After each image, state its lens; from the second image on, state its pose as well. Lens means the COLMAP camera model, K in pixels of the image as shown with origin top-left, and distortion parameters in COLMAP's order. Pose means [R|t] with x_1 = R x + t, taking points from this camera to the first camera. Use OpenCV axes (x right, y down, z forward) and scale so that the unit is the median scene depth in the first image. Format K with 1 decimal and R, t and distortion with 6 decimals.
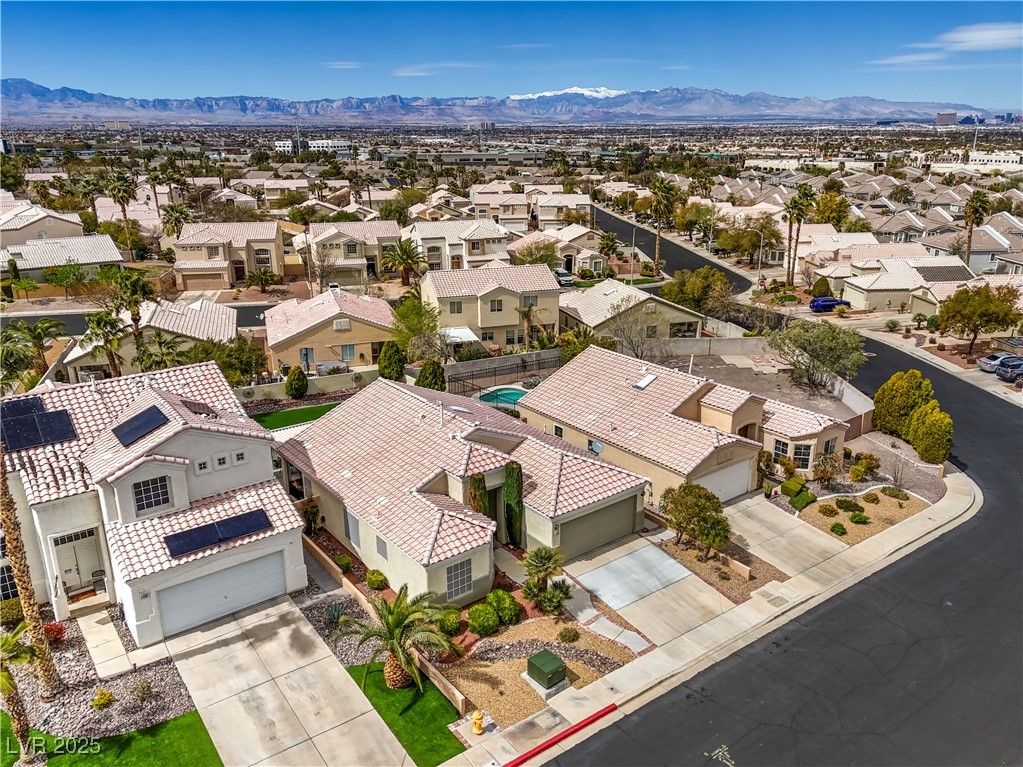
lens RADIAL K [[768.8, 0, 516.7], [0, 768.8, 386.9], [0, 0, 1]] dist [0.077694, -0.056926]
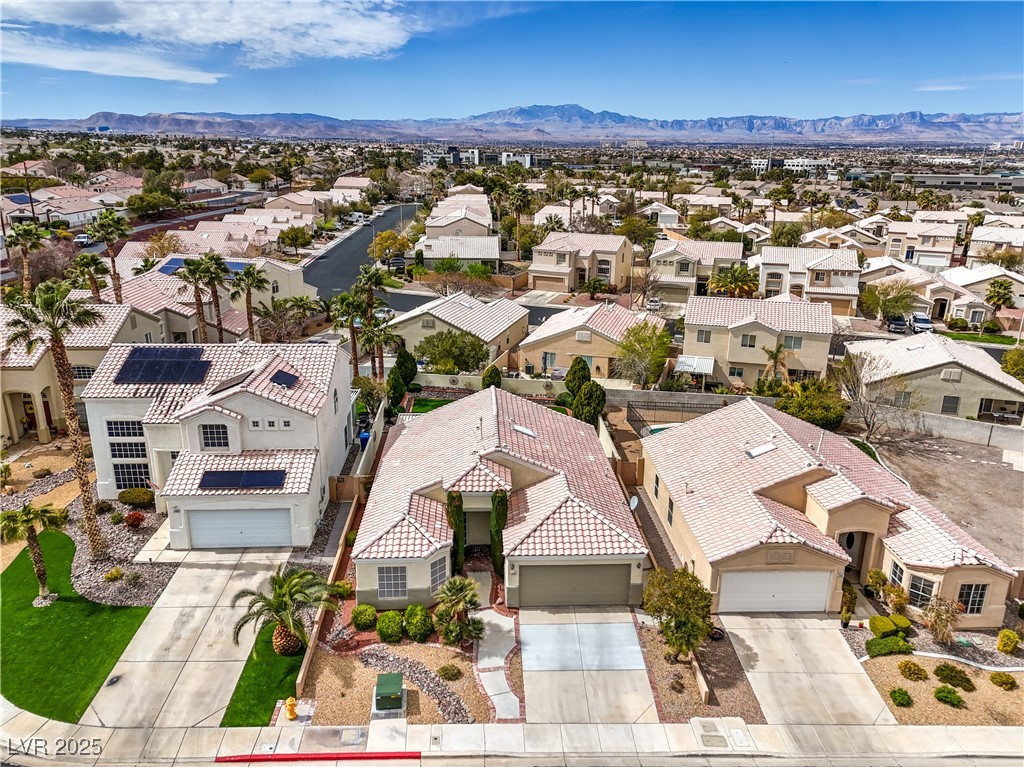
lens RADIAL K [[745.5, 0, 512.0], [0, 745.5, 383.5], [0, 0, 1]] dist [0.068482, -0.051537]
pose [[0.825616, 0.186295, -0.532590, 0.442284], [-0.194755, 0.979999, 0.040888, -0.071082], [0.529555, 0.069967, 0.845385, 0.164736]]
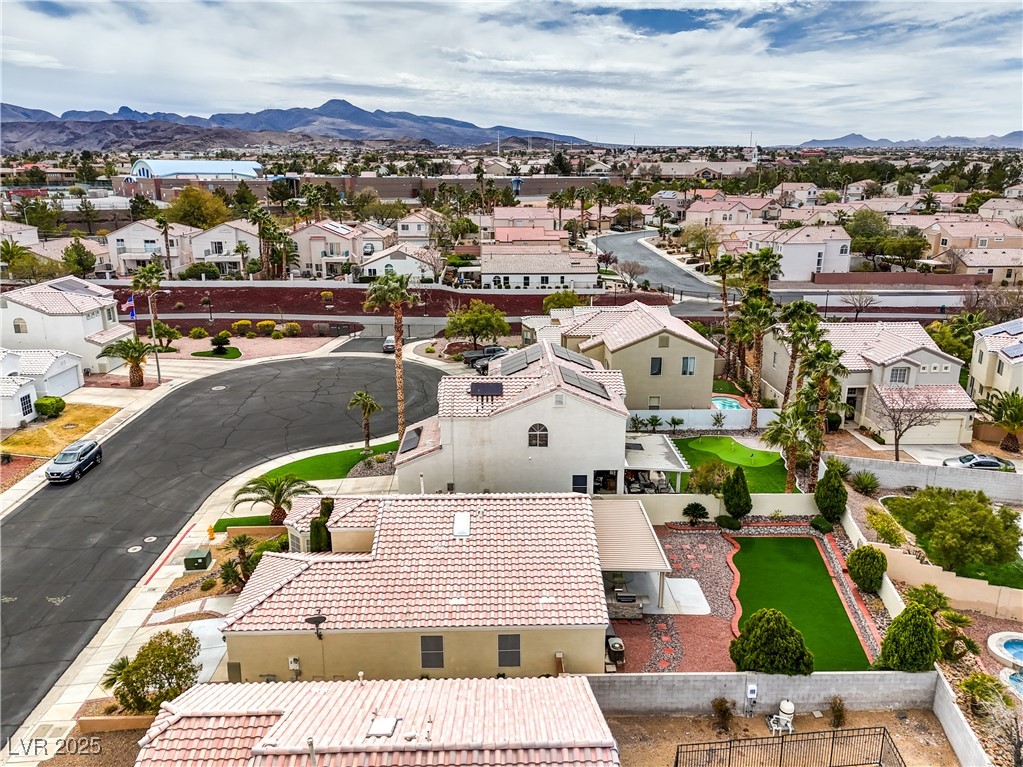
lens RADIAL K [[768.8, 0, 516.7], [0, 768.8, 386.9], [0, 0, 1]] dist [0.077694, -0.056926]
pose [[-0.577911, 0.226948, -0.783909, 0.545969], [-0.257307, 0.860893, 0.438926, -0.504813], [0.774475, 0.455366, -0.439124, 1.401151]]
